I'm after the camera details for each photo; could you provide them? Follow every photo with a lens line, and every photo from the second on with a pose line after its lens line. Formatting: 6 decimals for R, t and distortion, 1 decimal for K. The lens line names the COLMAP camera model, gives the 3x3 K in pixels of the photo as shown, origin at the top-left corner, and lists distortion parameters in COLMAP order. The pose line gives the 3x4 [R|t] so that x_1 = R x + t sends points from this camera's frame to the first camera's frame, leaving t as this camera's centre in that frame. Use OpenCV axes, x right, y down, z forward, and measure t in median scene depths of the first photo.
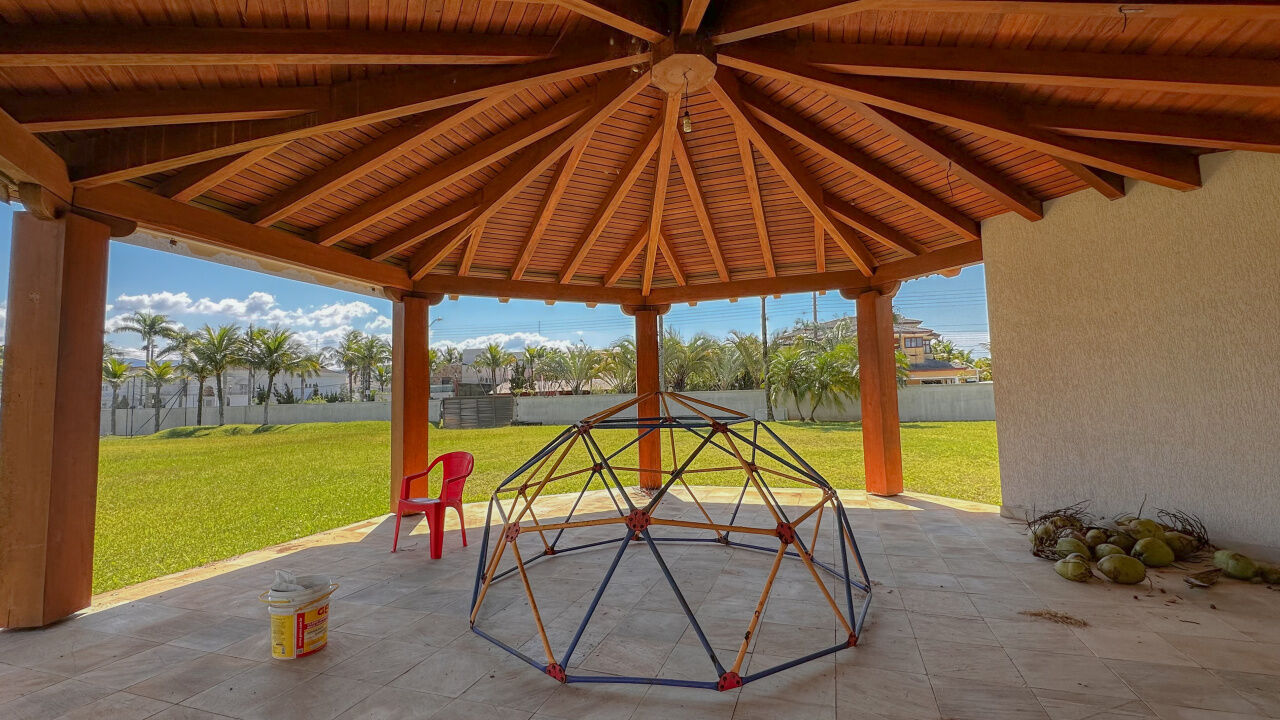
lens RADIAL K [[539.8, 0, 640.0], [0, 539.8, 360.0], [0, 0, 1]] dist [0.000635, 0.000257]
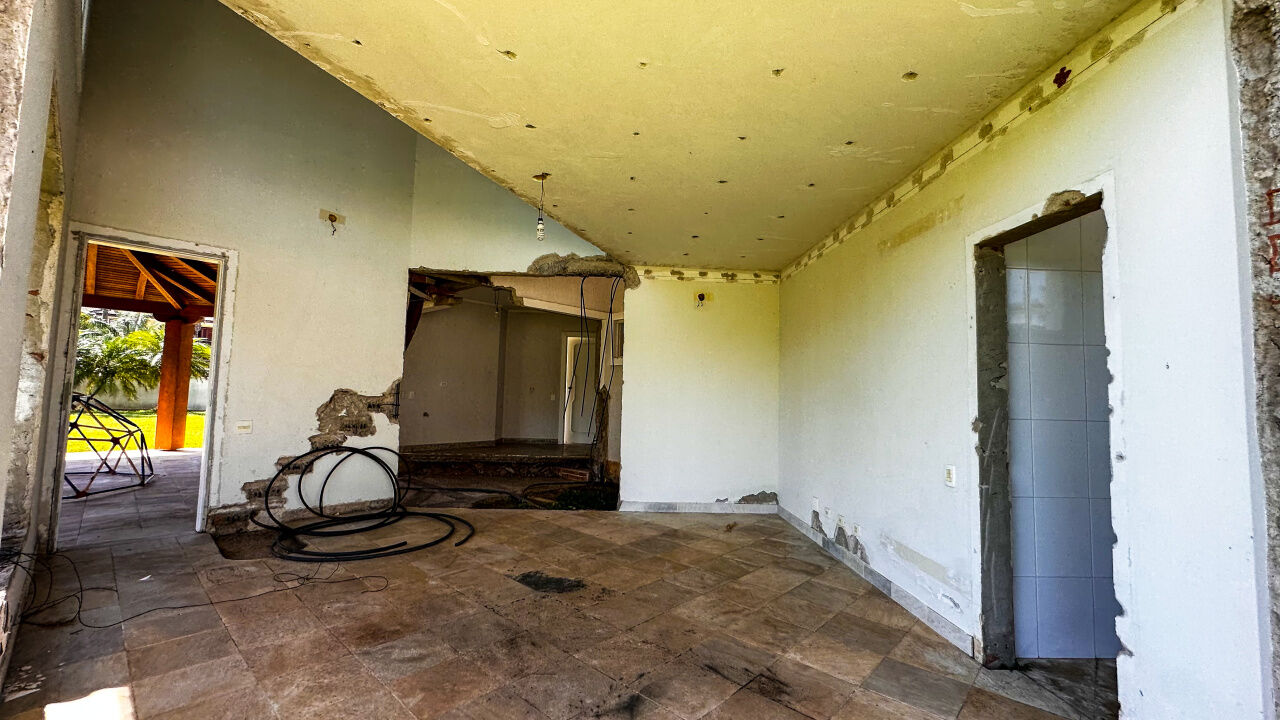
lens RADIAL K [[516.4, 0, 640.0], [0, 516.4, 360.0], [0, 0, 1]] dist [-0.001481, 0.000747]
pose [[0.415429, 0.100213, 0.904089, -0.335638], [-0.106153, 0.992463, -0.061231, -0.061726], [-0.903410, -0.070535, 0.422935, -0.798931]]
